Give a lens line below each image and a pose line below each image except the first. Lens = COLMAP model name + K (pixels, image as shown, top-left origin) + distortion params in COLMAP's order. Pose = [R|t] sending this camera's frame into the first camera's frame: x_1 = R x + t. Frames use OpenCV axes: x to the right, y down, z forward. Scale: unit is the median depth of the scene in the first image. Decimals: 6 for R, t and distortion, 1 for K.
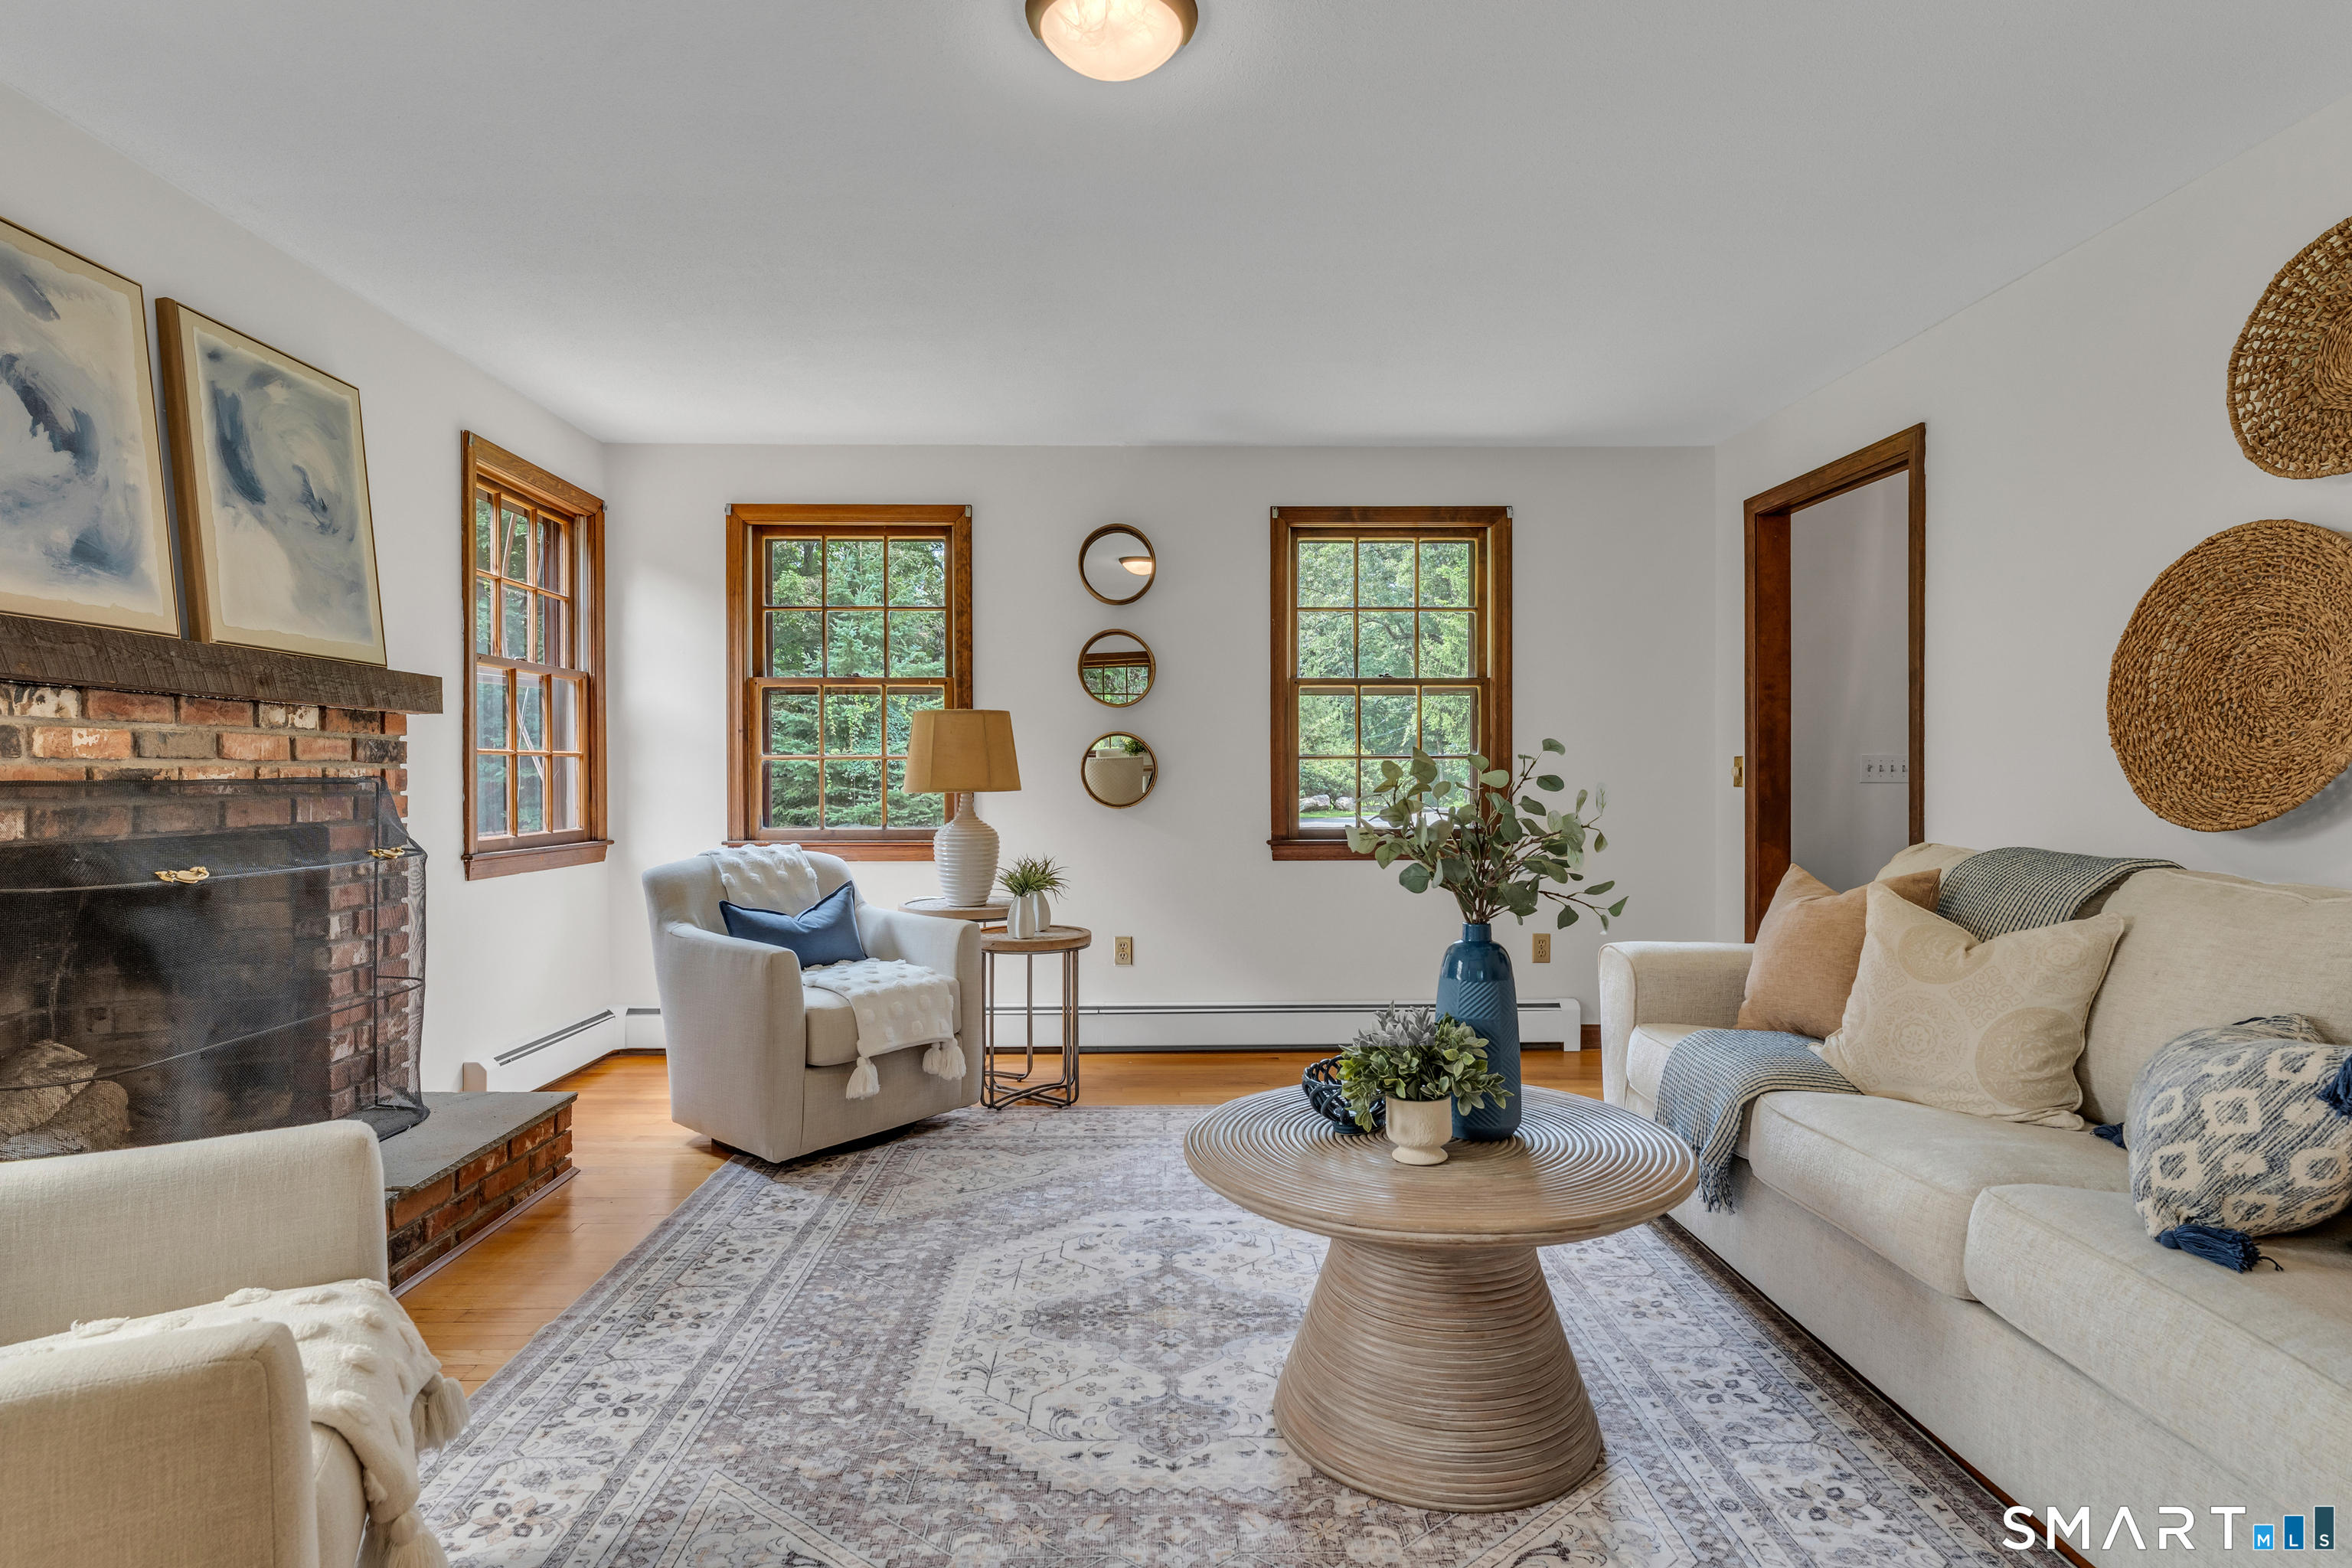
lens RADIAL K [[1196.3, 0, 1189.5], [0, 1196.3, 764.6], [0, 0, 1]] dist [0.003942, 0.000516]
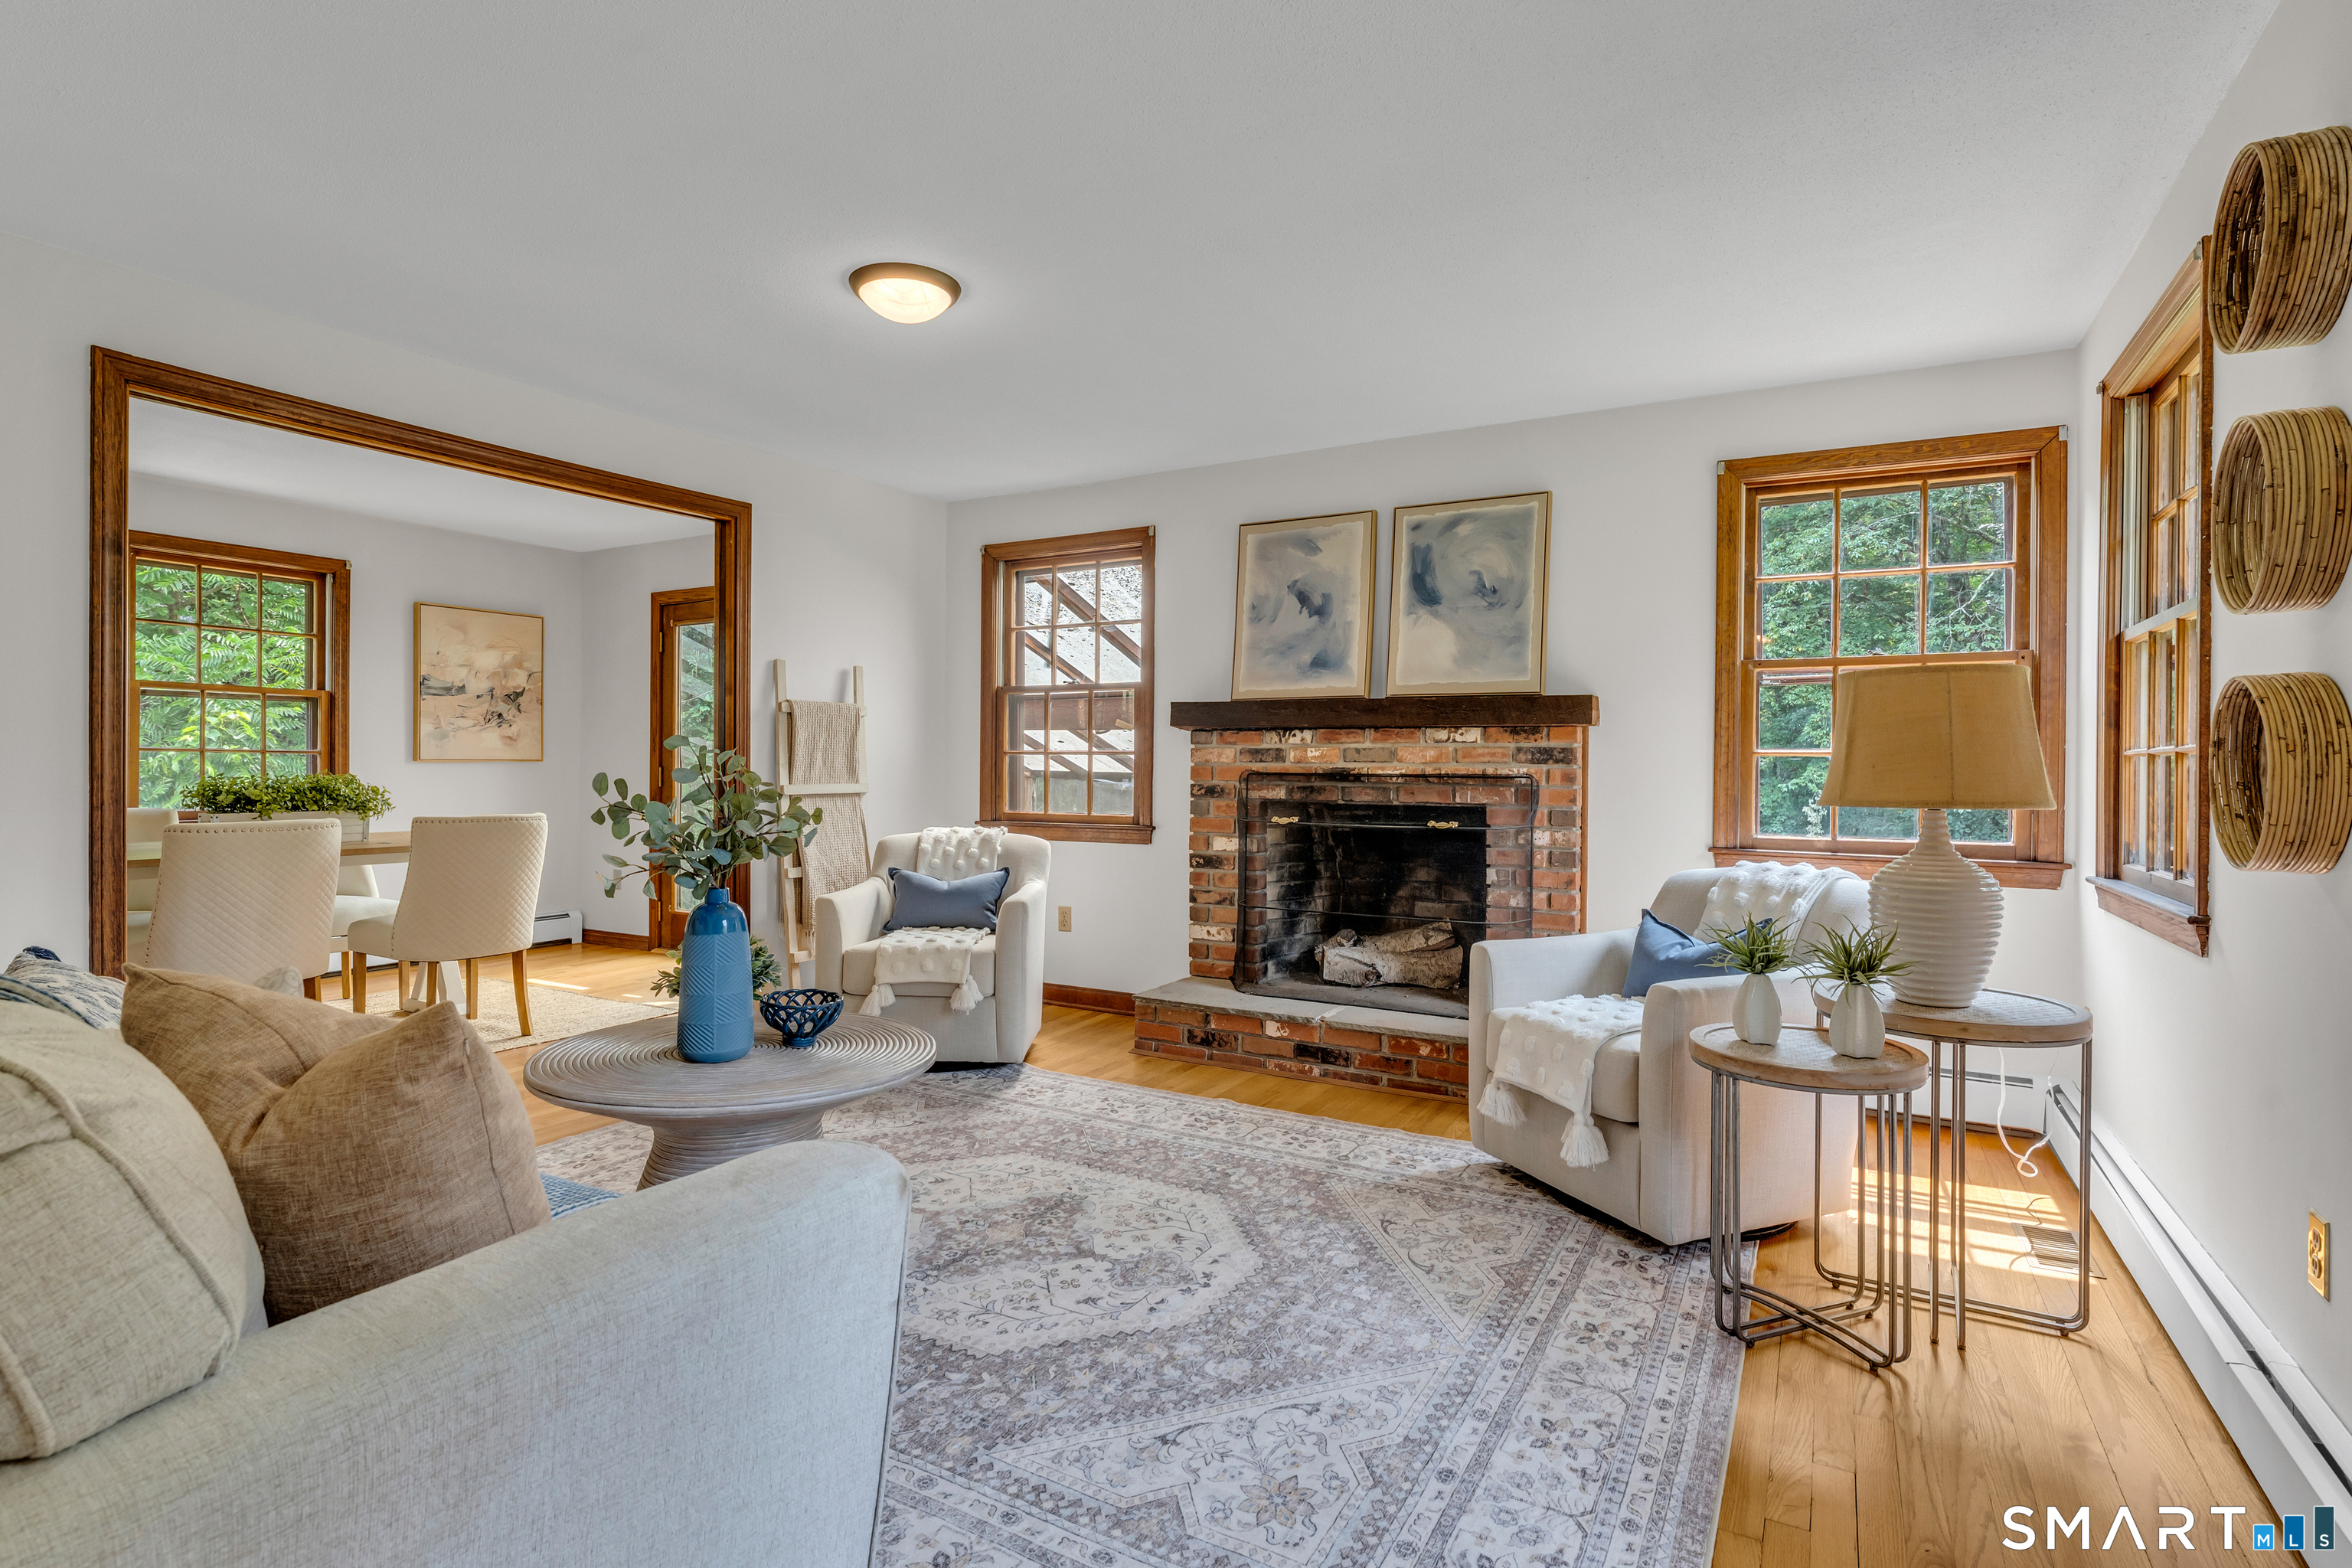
lens RADIAL K [[1196.3, 0, 1189.5], [0, 1196.3, 764.6], [0, 0, 1]] dist [0.003942, 0.000516]
pose [[-0.519530, -0.005755, -0.854433, 0.910114], [-0.002287, 0.999983, -0.005344, 0.009558], [0.854449, -0.000822, -0.519534, 1.799738]]
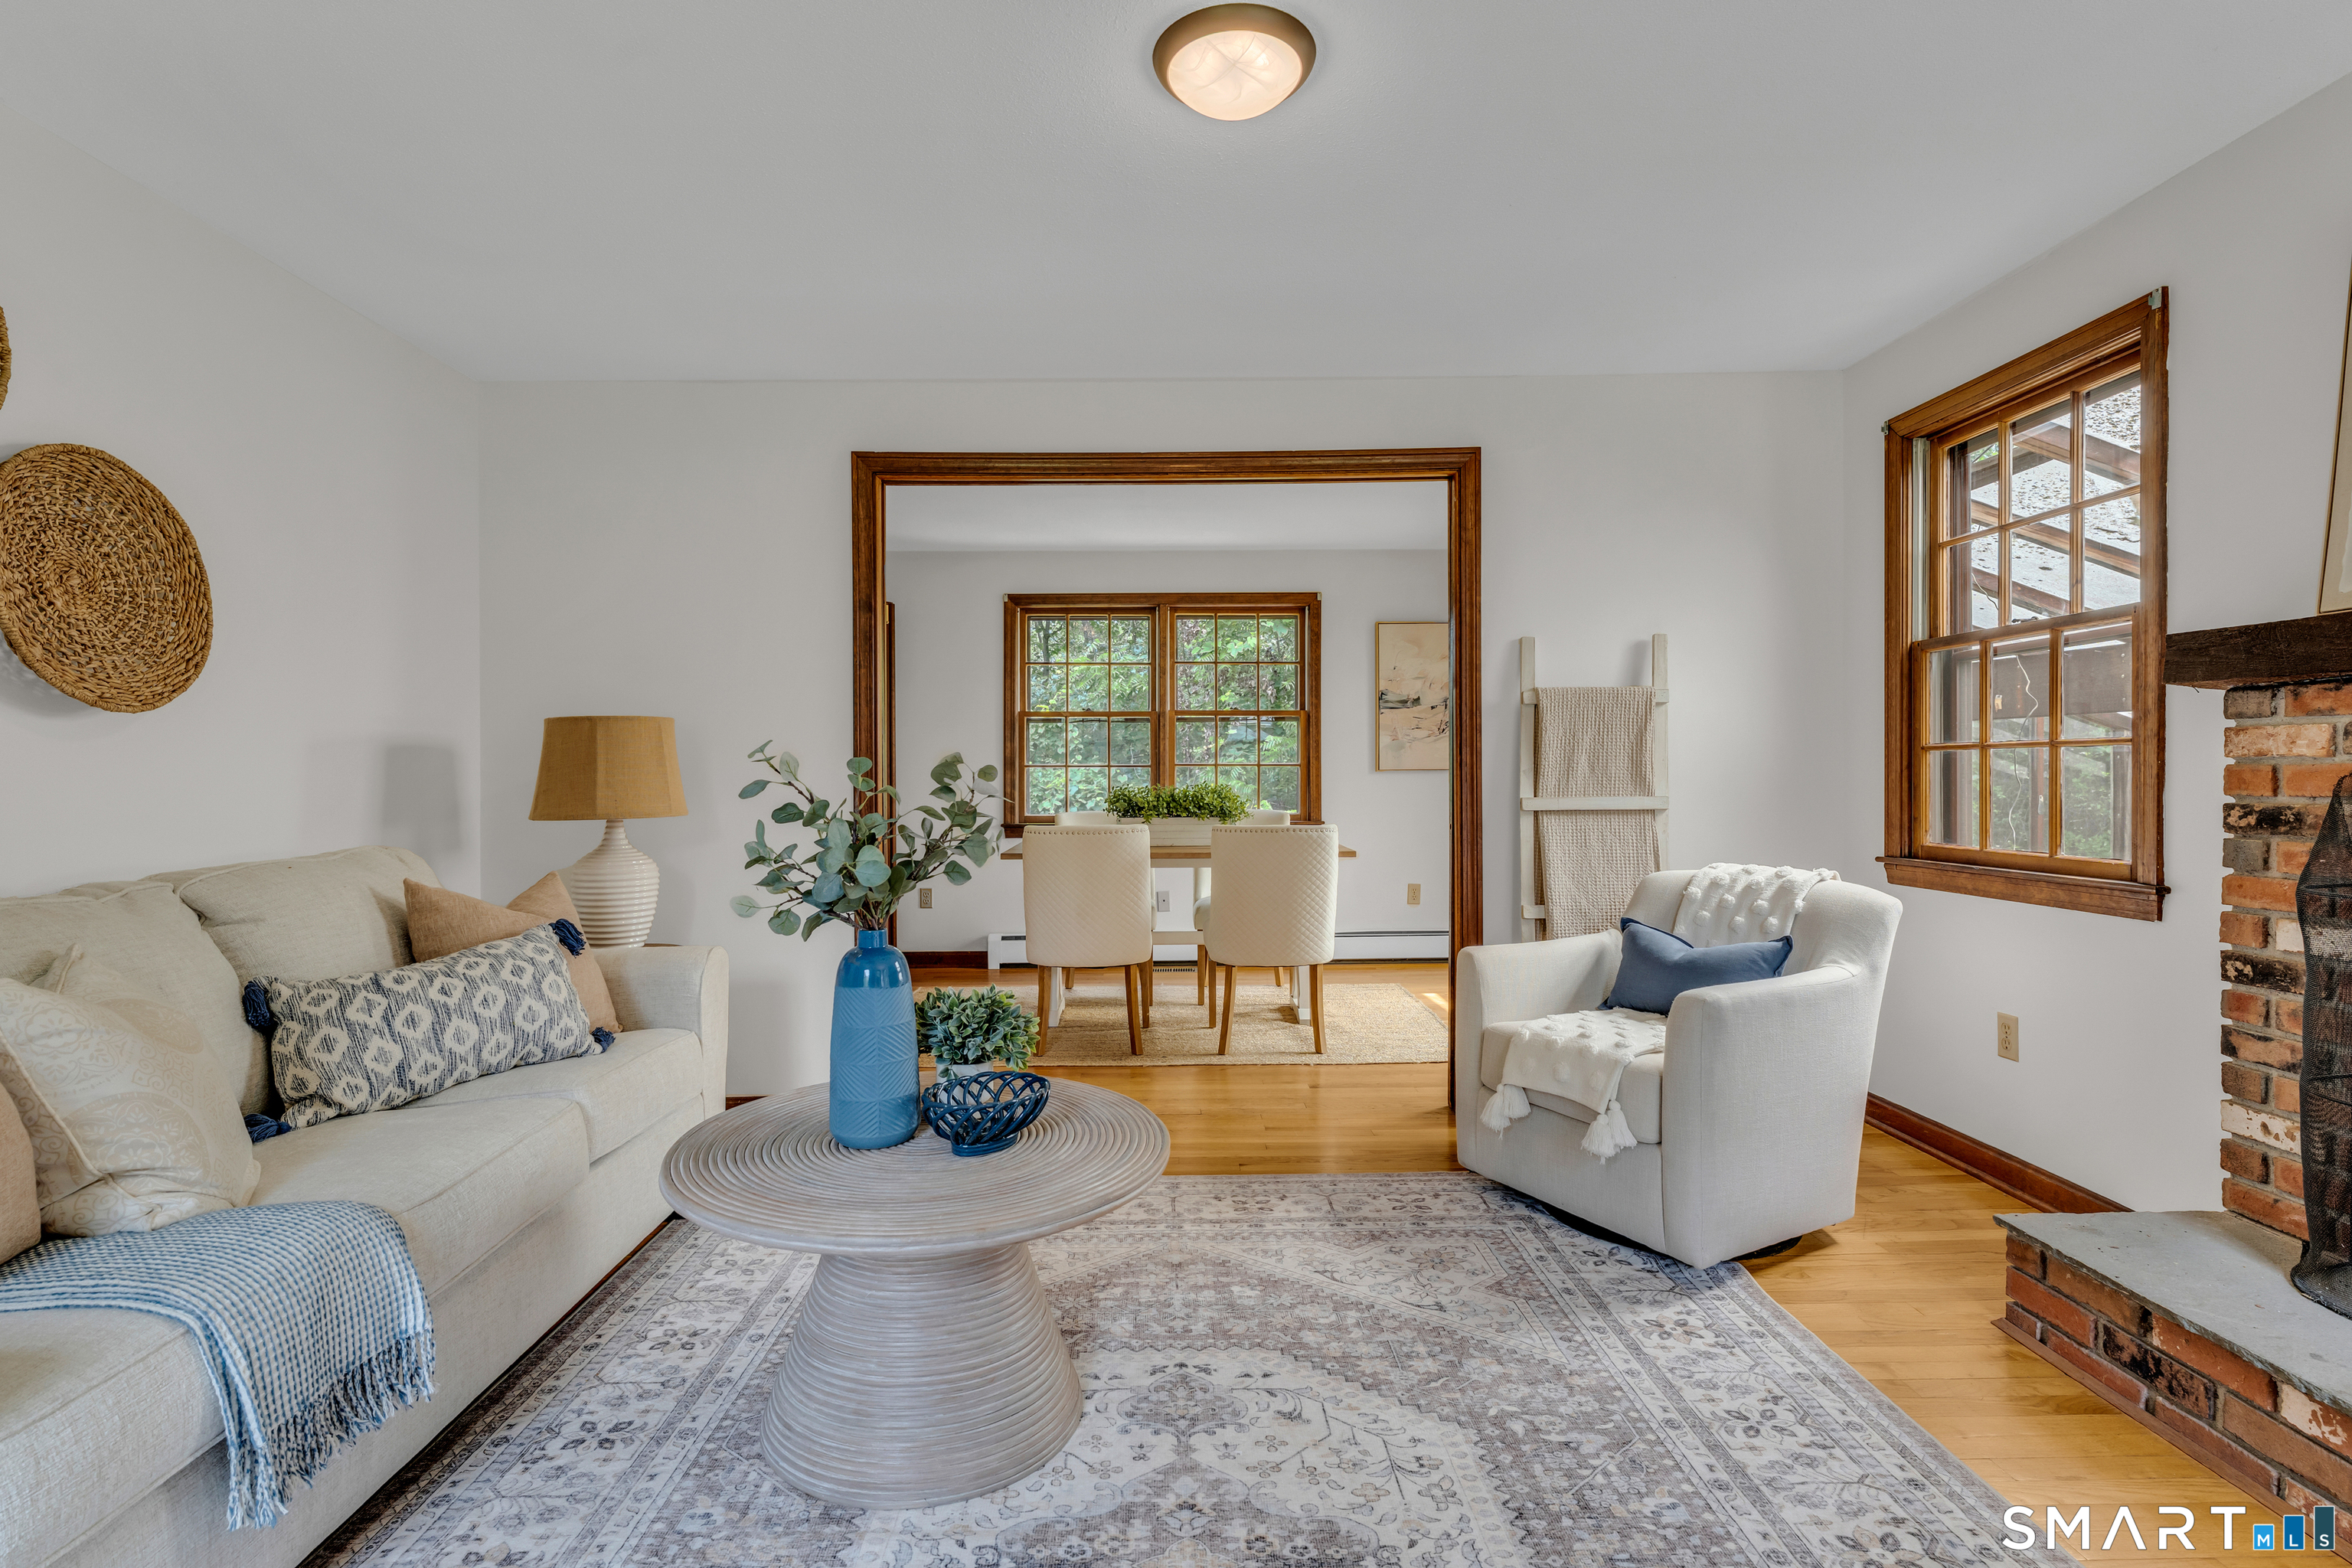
lens RADIAL K [[1158.9, 0, 1148.3], [0, 1158.9, 779.5], [0, 0, 1]] dist [0.000725, 0.000619]
pose [[-0.999258, 0.004804, 0.038222, -0.021640], [0.004798, 0.999988, -0.000240, 0.008616], [-0.038222, -0.000057, -0.999269, 1.705941]]
